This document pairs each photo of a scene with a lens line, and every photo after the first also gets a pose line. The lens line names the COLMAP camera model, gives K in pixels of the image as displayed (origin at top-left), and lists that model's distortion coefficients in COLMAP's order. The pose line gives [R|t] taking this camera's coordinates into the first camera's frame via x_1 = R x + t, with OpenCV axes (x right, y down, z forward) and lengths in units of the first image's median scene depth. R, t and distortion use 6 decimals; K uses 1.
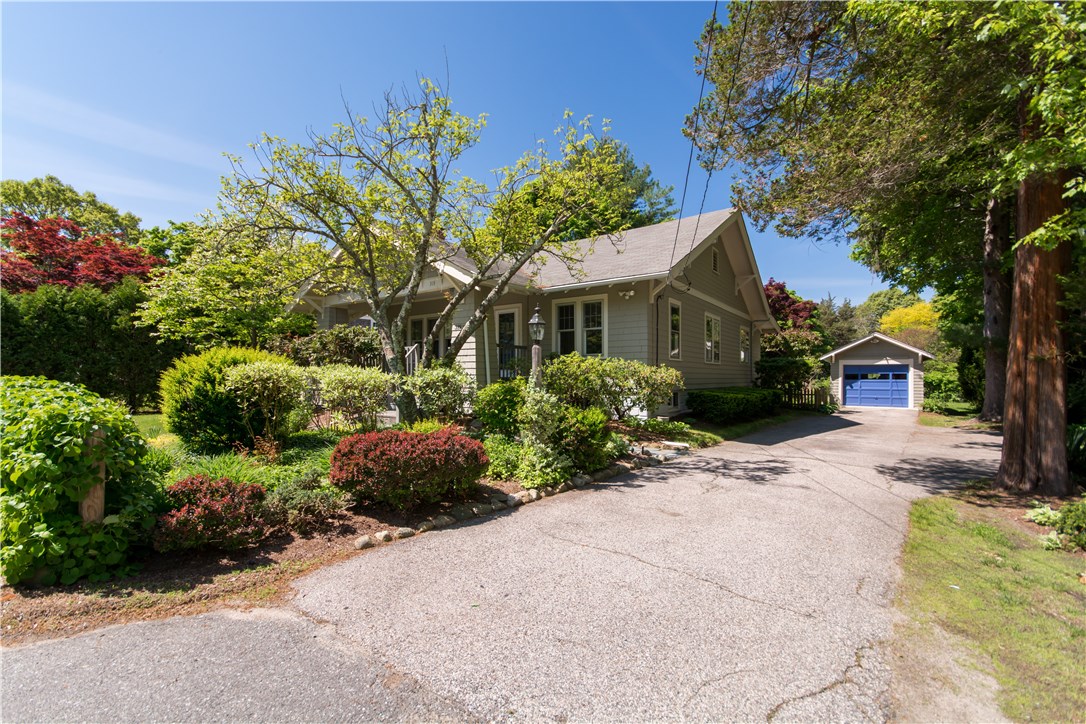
lens RADIAL K [[488.2, 0, 531.1], [0, 488.2, 368.2], [0, 0, 1]] dist [0.010059, -0.010293]
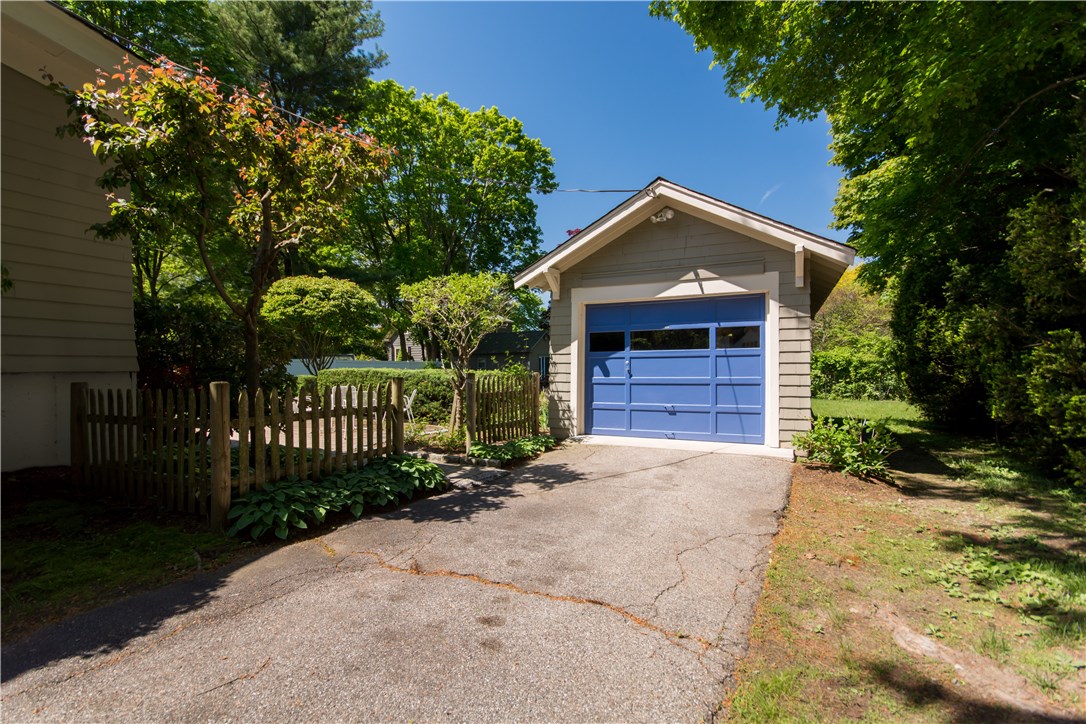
lens RADIAL K [[488.2, 0, 542.5], [0, 488.2, 363.1], [0, 0, 1]] dist [0.010059, -0.010293]
pose [[0.988820, -0.004464, 0.149047, 0.592034], [0.002653, 0.999920, 0.012345, 0.028646], [-0.149090, -0.011812, 0.988753, 0.726101]]
